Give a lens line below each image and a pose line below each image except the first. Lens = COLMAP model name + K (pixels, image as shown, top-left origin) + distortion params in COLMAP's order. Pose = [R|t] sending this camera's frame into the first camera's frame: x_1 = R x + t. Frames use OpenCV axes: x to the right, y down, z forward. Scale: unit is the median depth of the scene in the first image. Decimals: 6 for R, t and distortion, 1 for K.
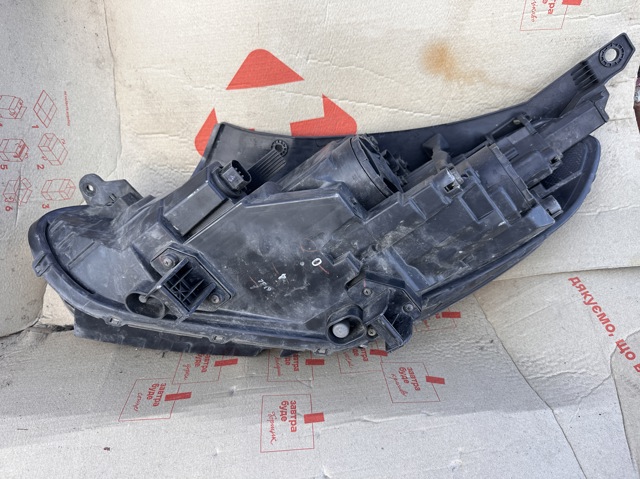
lens RADIAL K [[466.0, 0, 321.1], [0, 466.0, 243.2], [0, 0, 1]] dist [-0.020246, -0.012746]
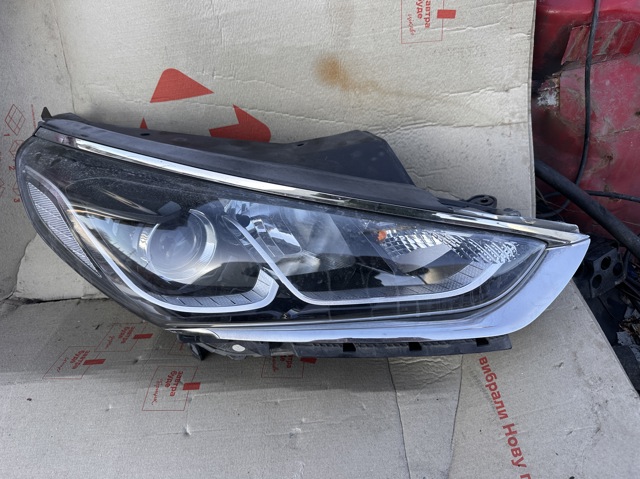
lens RADIAL K [[466.0, 0, 329.3], [0, 466.0, 239.4], [0, 0, 1]] dist [-0.020246, -0.012746]
pose [[0.992748, 0.020574, -0.118438, 0.403902], [-0.014397, 0.998502, 0.052779, -0.061797], [0.119347, -0.050692, 0.991558, -0.113956]]
